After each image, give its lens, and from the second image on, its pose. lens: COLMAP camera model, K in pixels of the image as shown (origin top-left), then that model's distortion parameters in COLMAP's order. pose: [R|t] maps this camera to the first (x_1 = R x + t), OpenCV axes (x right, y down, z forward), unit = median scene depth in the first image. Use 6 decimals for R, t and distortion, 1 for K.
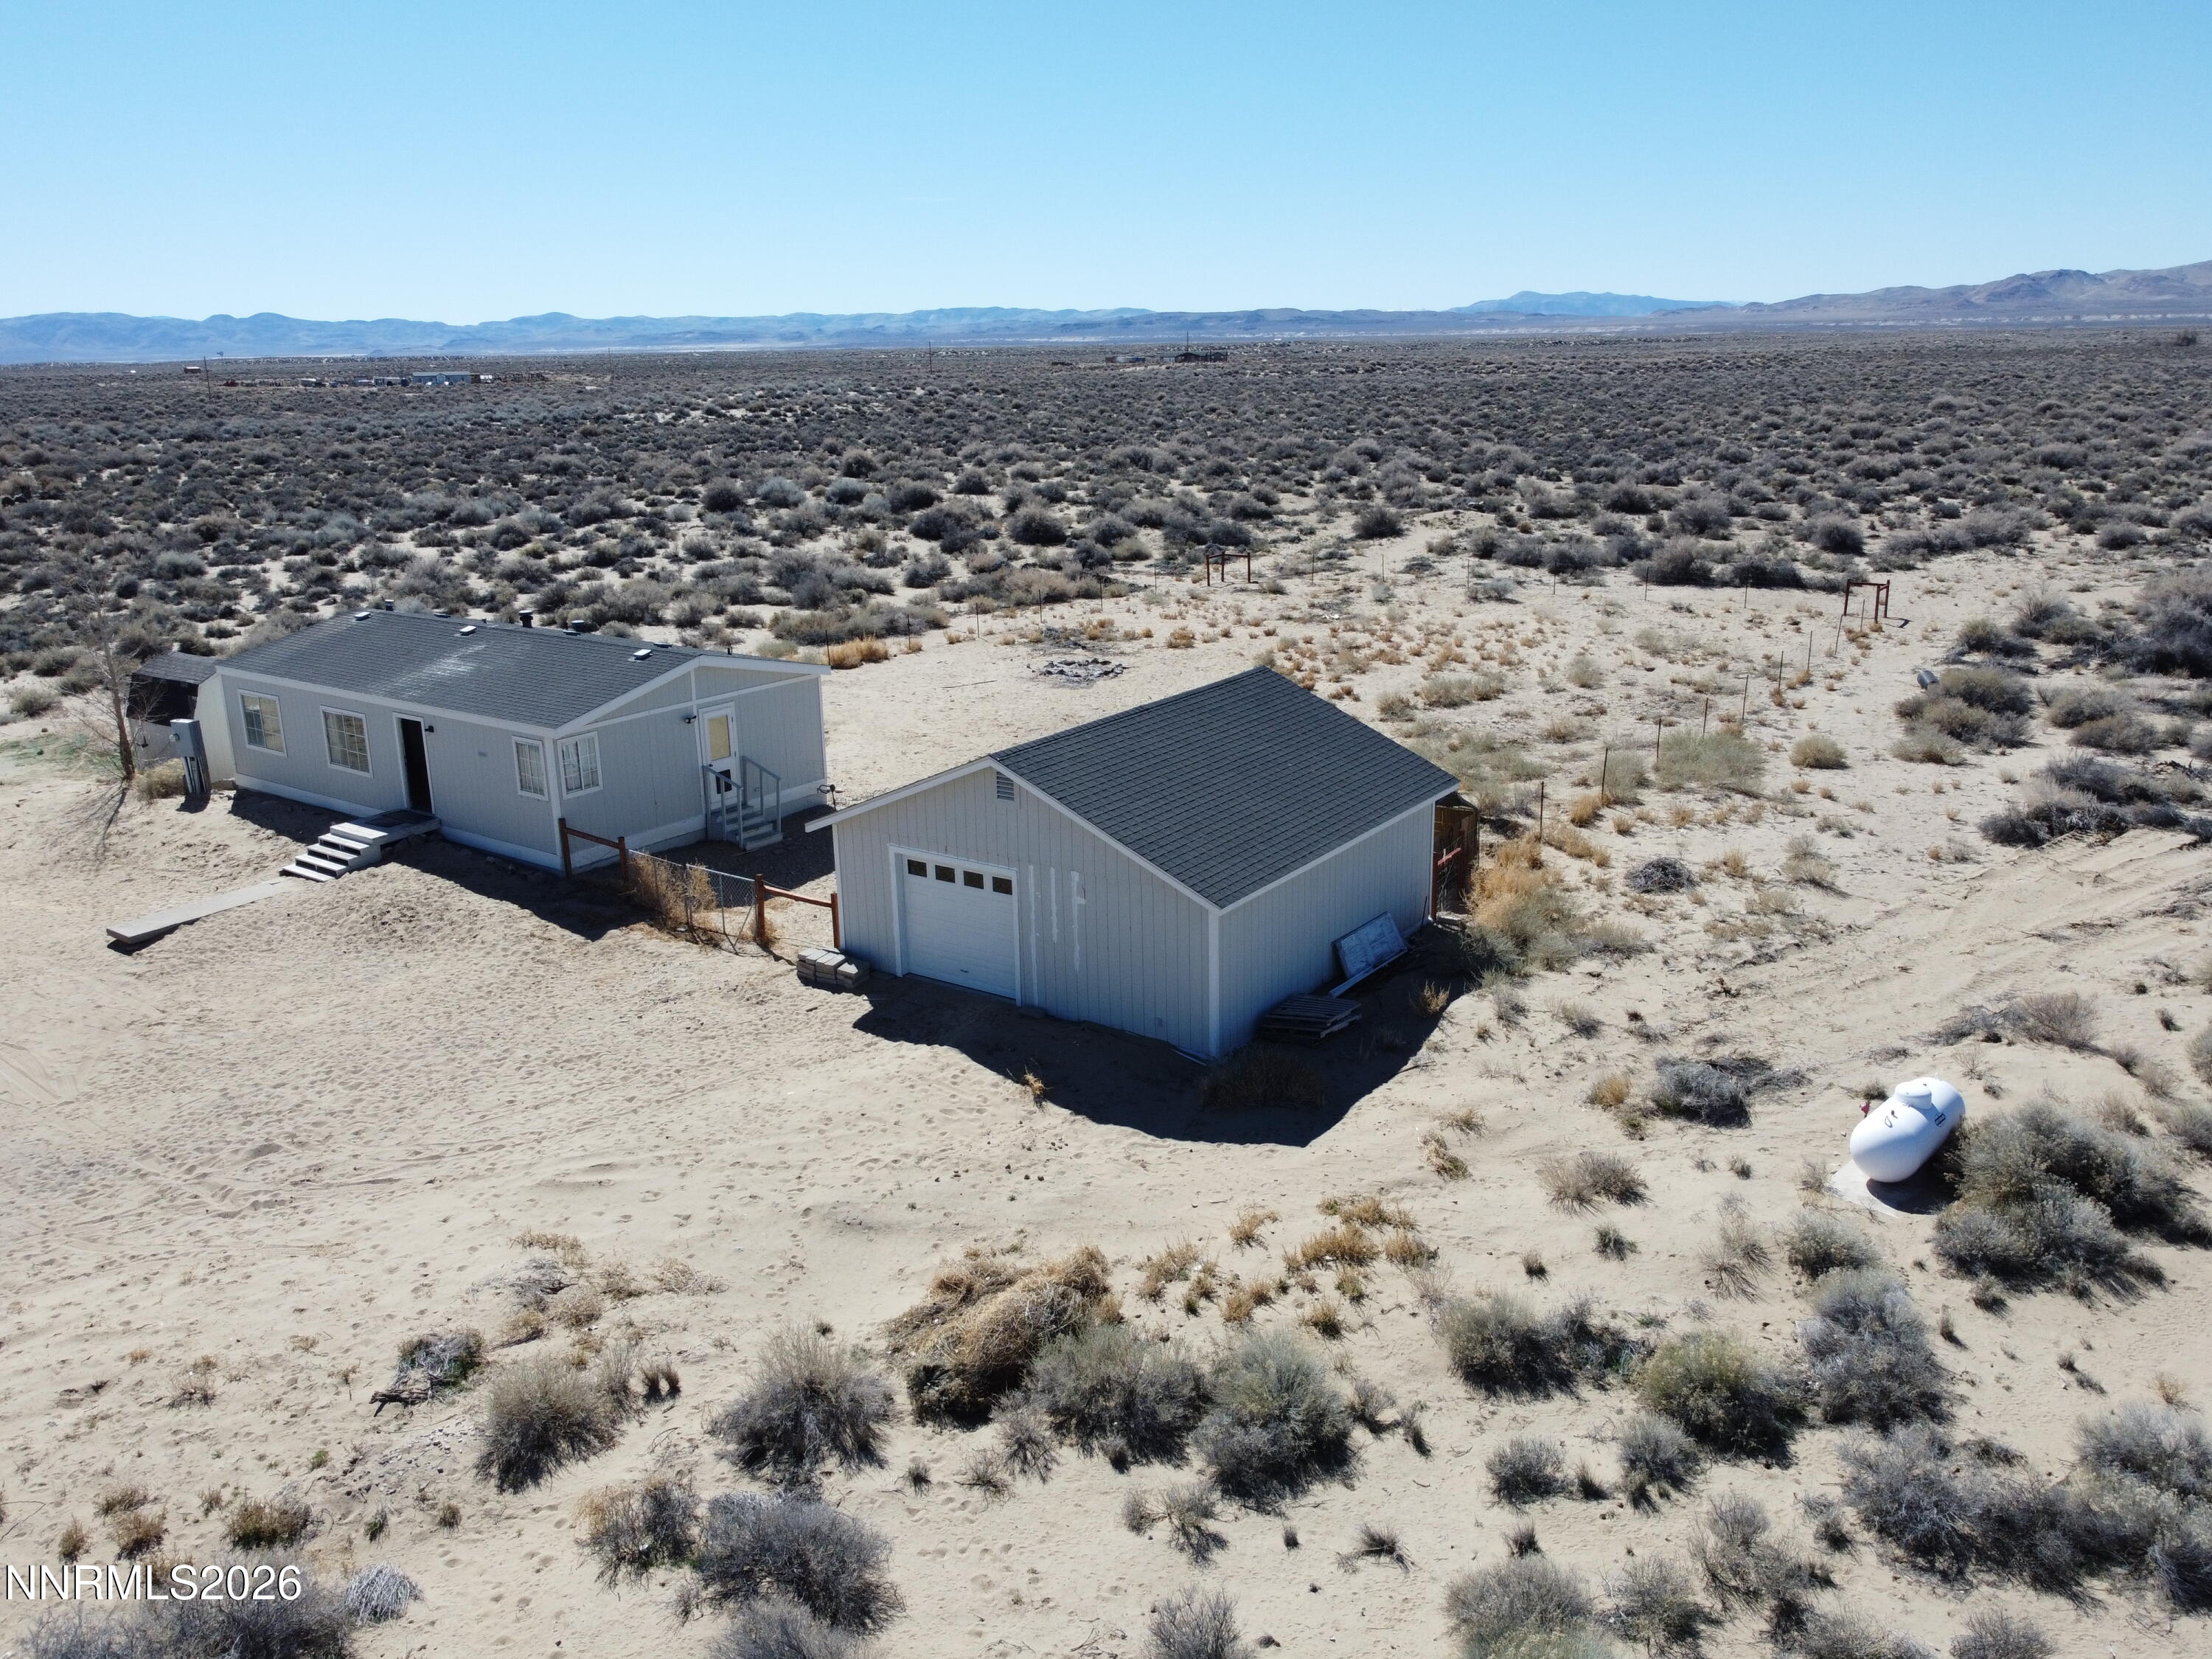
lens RADIAL K [[1663.7, 0, 1116.7], [0, 1663.7, 823.1], [0, 0, 1]] dist [-0.003647, -0.006299]
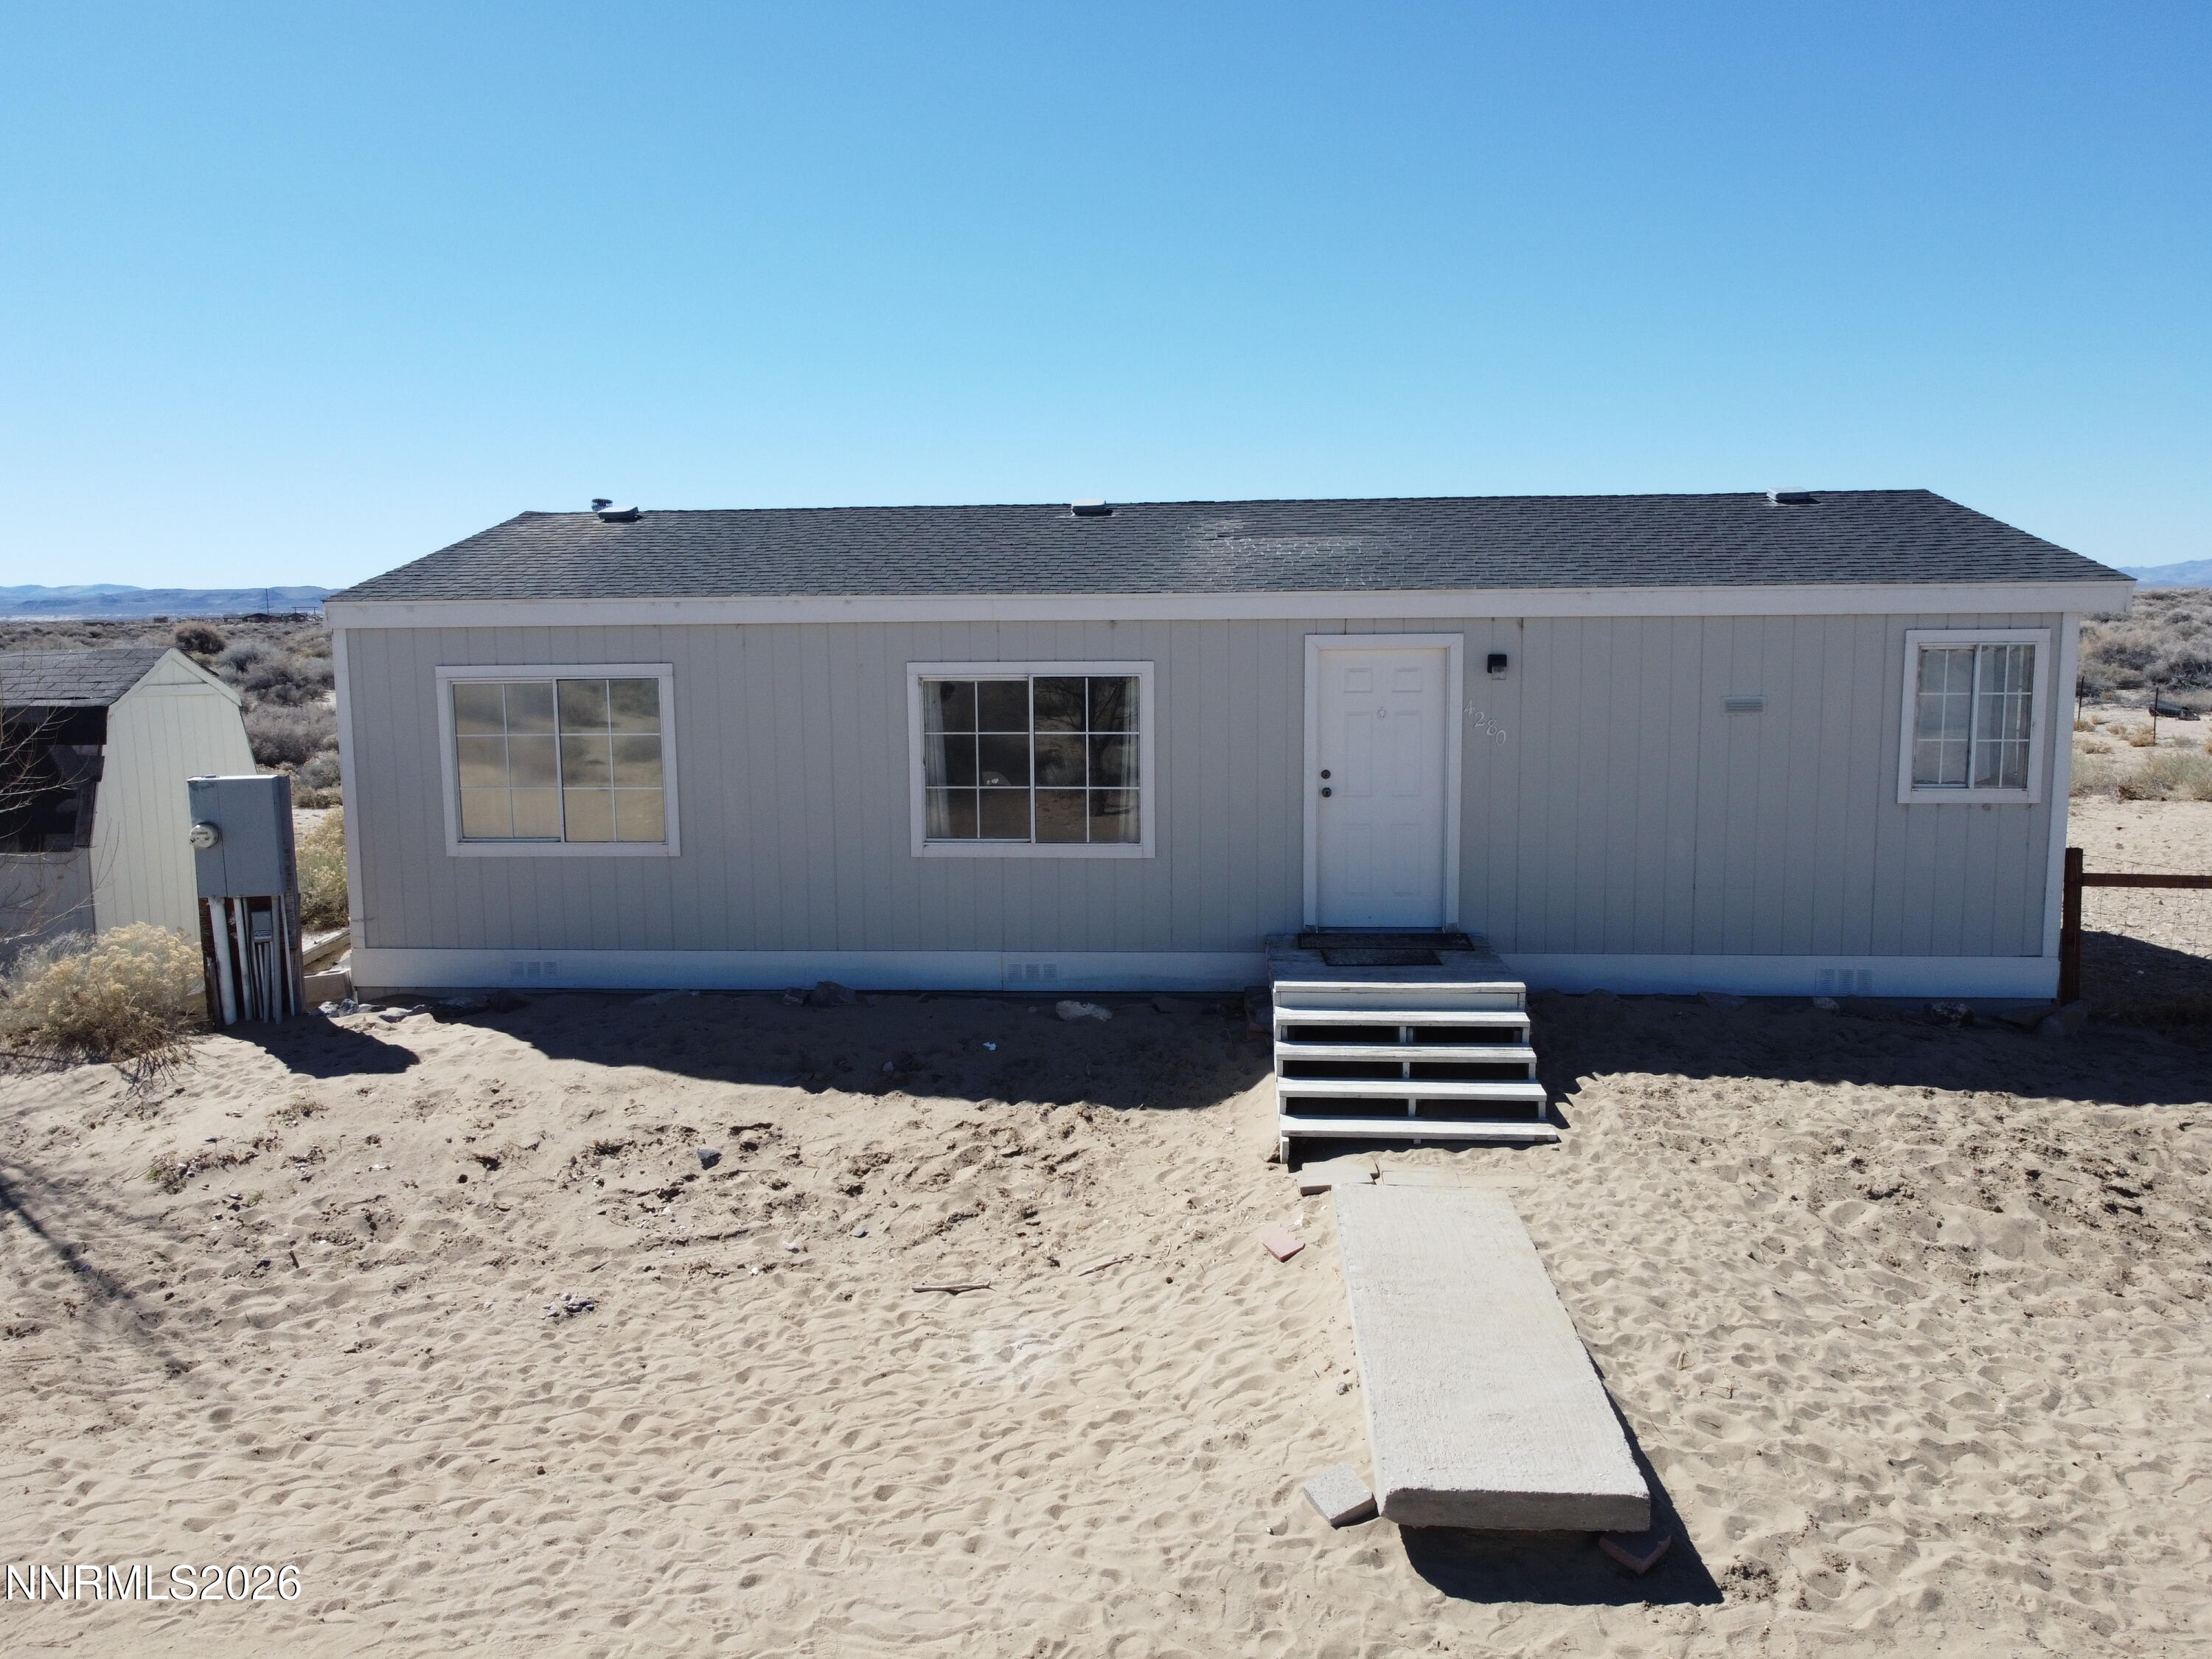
lens RADIAL K [[1691.6, 0, 1106.0], [0, 1691.6, 829.5], [0, 0, 1]] dist [0.000504, -0.001002]
pose [[0.863257, -0.069707, 0.499928, -0.721862], [0.141449, 0.984143, -0.107026, 0.003030], [-0.484540, 0.163105, 0.859429, 0.820049]]
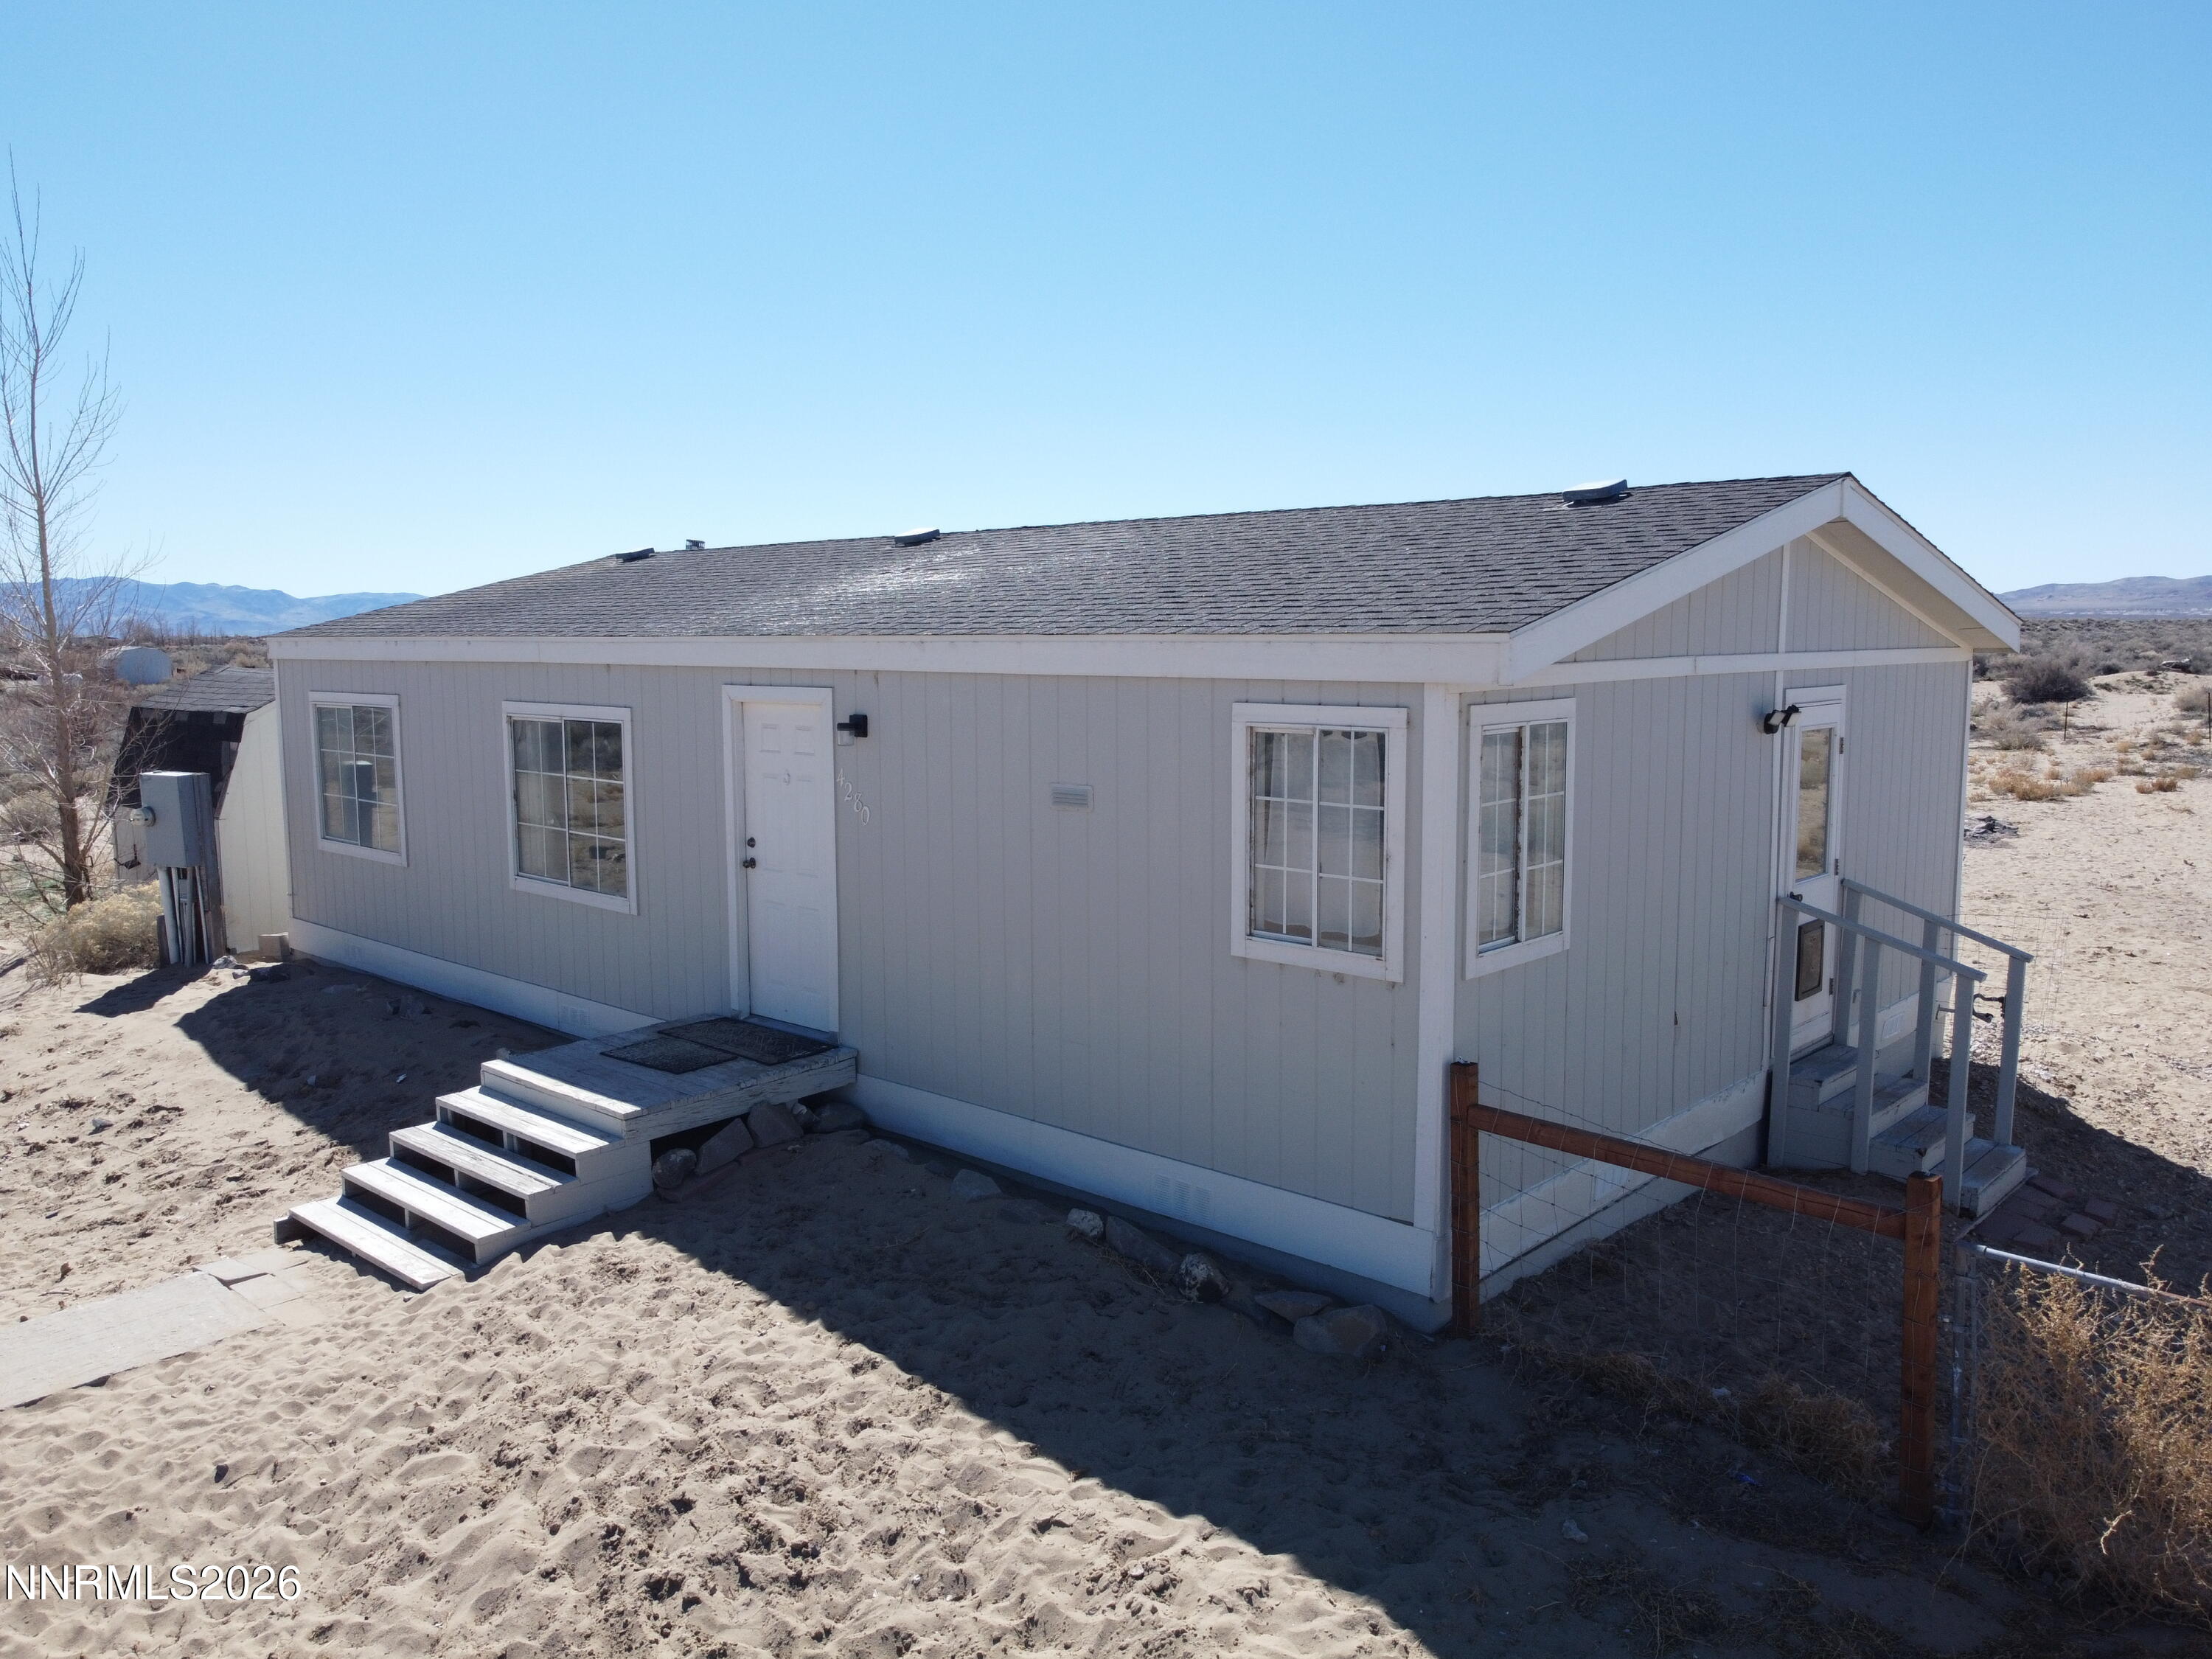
lens RADIAL K [[1663.7, 0, 1116.7], [0, 1663.7, 823.1], [0, 0, 1]] dist [-0.003647, -0.006299]
pose [[0.992231, 0.021616, -0.122520, -0.367328], [-0.041336, 0.986123, -0.160786, 0.003317], [0.117344, 0.164601, 0.979355, 0.805400]]
